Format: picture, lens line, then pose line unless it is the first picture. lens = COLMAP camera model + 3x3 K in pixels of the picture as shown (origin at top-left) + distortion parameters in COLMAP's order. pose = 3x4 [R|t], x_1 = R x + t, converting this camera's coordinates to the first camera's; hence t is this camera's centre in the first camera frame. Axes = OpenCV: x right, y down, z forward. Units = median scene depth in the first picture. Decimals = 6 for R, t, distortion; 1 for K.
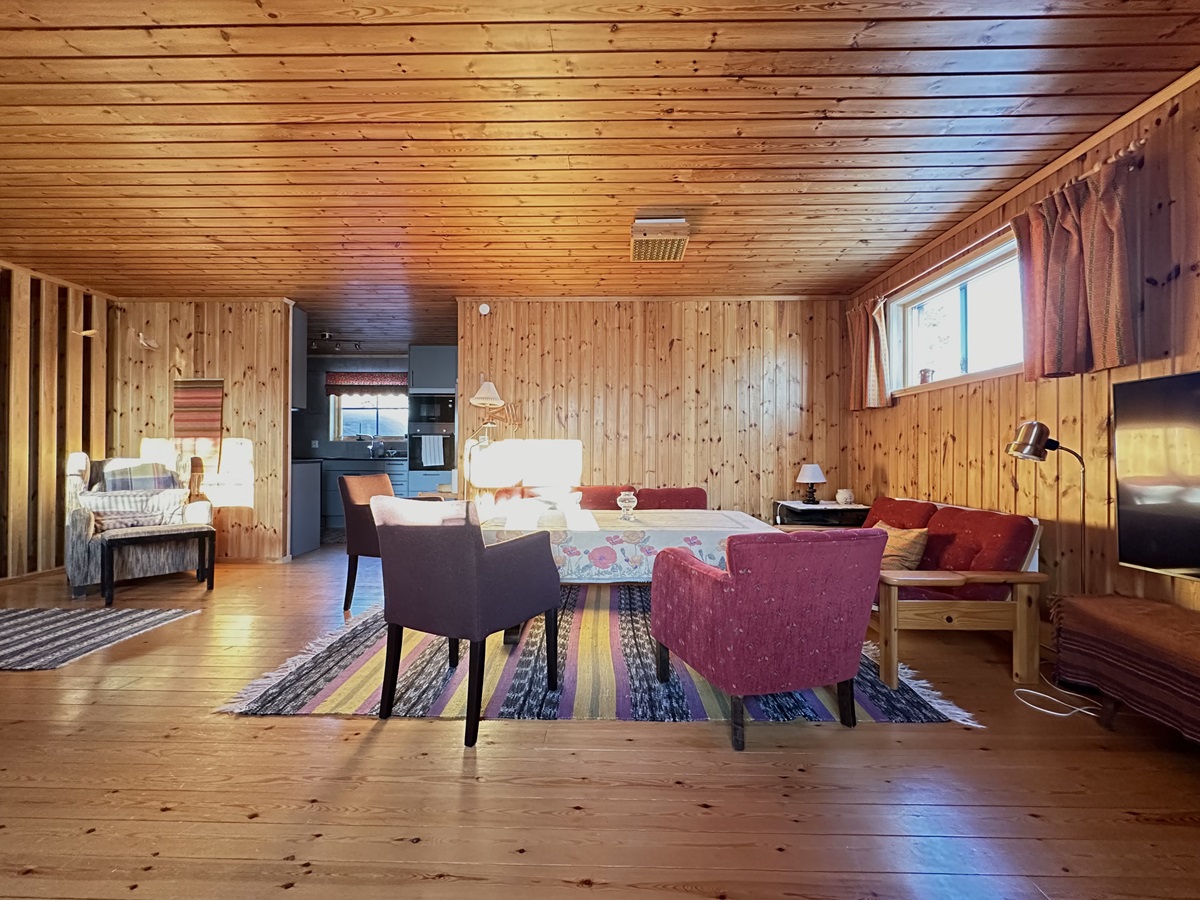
lens RADIAL K [[481.6, 0, 600.0], [0, 481.6, 450.0], [0, 0, 1]] dist [-0.001070, 0.000126]
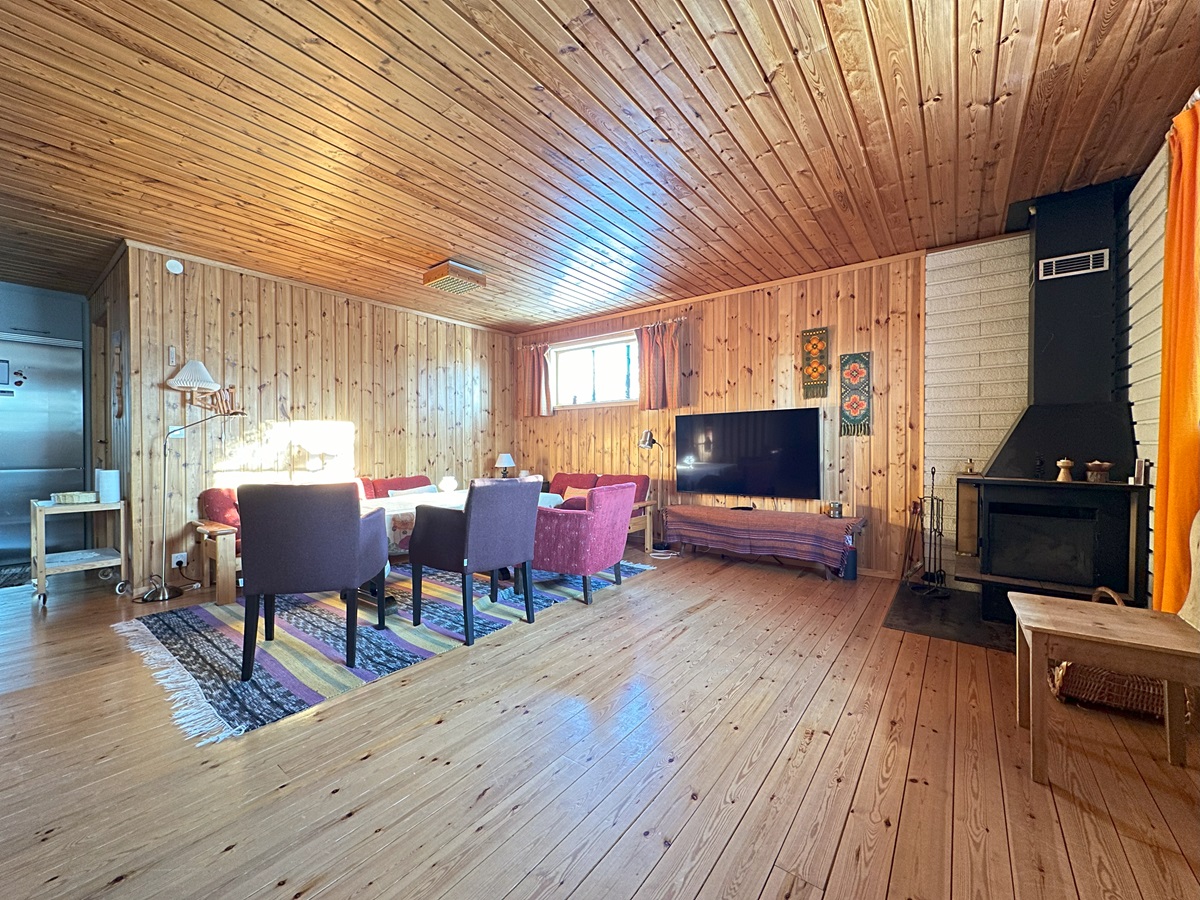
lens RADIAL K [[481.6, 0, 600.0], [0, 481.6, 450.0], [0, 0, 1]] dist [-0.001070, 0.000126]
pose [[0.584339, -0.012839, 0.811408, -0.489678], [-0.000367, 0.999871, 0.016085, -0.003191], [-0.811509, -0.009696, 0.584259, -0.037527]]
